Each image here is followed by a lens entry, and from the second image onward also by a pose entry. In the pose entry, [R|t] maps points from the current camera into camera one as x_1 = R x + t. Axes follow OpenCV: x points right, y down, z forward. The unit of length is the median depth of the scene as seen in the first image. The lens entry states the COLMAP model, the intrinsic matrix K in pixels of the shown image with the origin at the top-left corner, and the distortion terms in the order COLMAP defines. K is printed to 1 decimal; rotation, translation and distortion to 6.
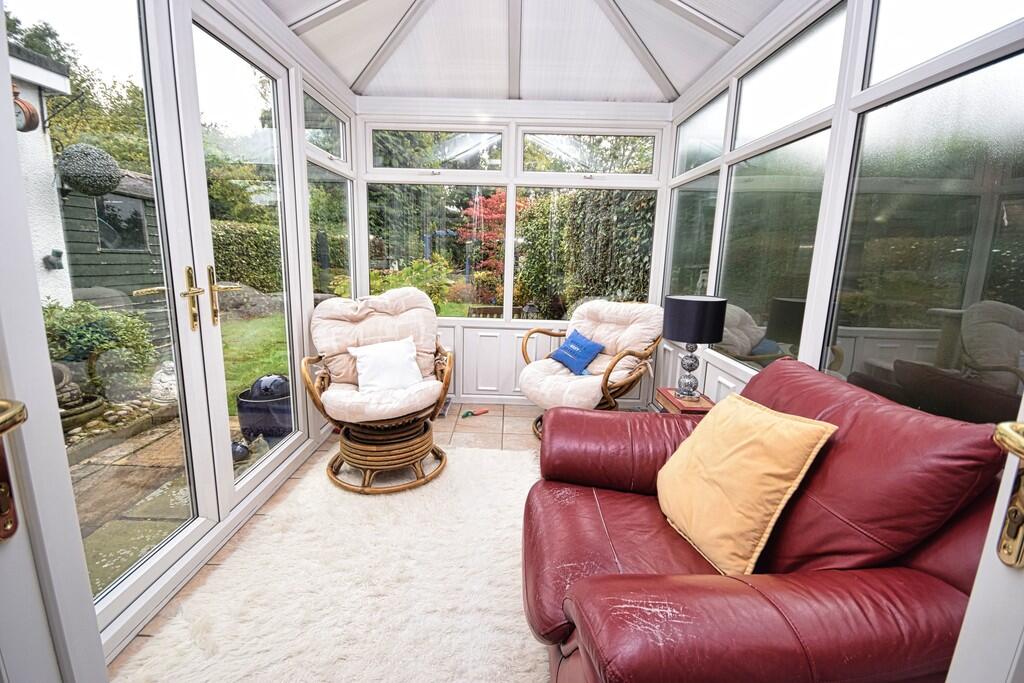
lens RADIAL K [[456.4, 0, 512.0], [0, 456.4, 341.5], [0, 0, 1]] dist [-0.001069, -0.000023]
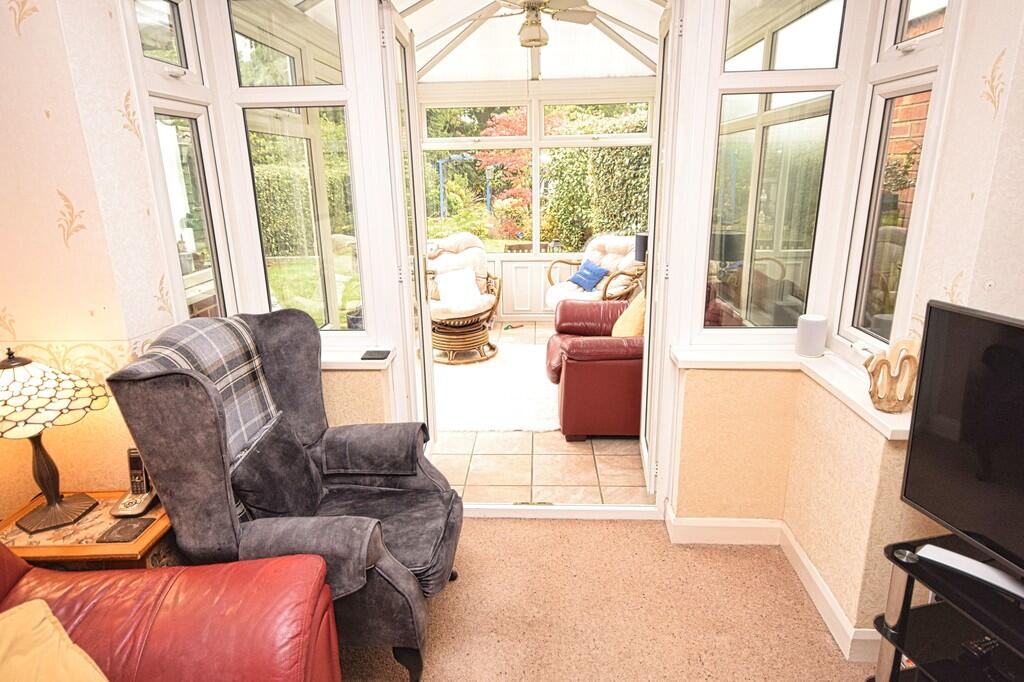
lens RADIAL K [[601.9, 0, 512.0], [0, 601.9, 341.0], [0, 0, 1]] dist [-0.001155, -0.000037]
pose [[0.997880, -0.031279, -0.057068, 0.011199], [0.036214, 0.995498, 0.087593, 0.046006], [0.054072, -0.089474, 0.994520, -0.701854]]
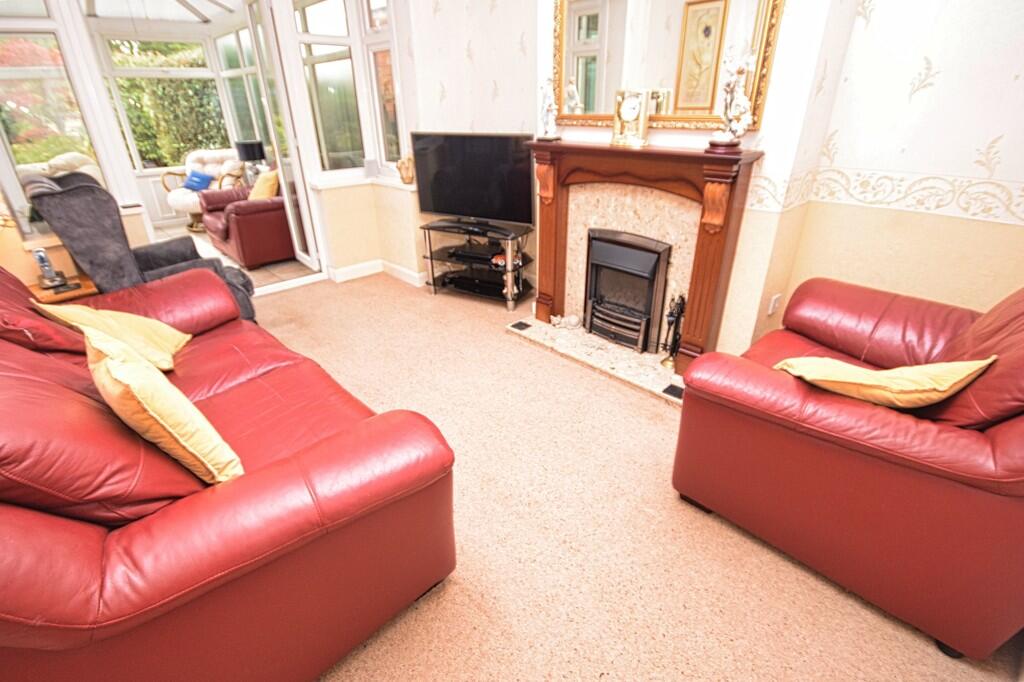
lens RADIAL K [[485.2, 0, 503.4], [0, 485.2, 341.2], [0, 0, 1]] dist [-0.006298, -0.000603]
pose [[0.729123, -0.335291, 0.596623, -0.292936], [0.163959, 0.931959, 0.323372, 0.170539], [-0.664452, -0.137956, 0.734487, -1.140339]]
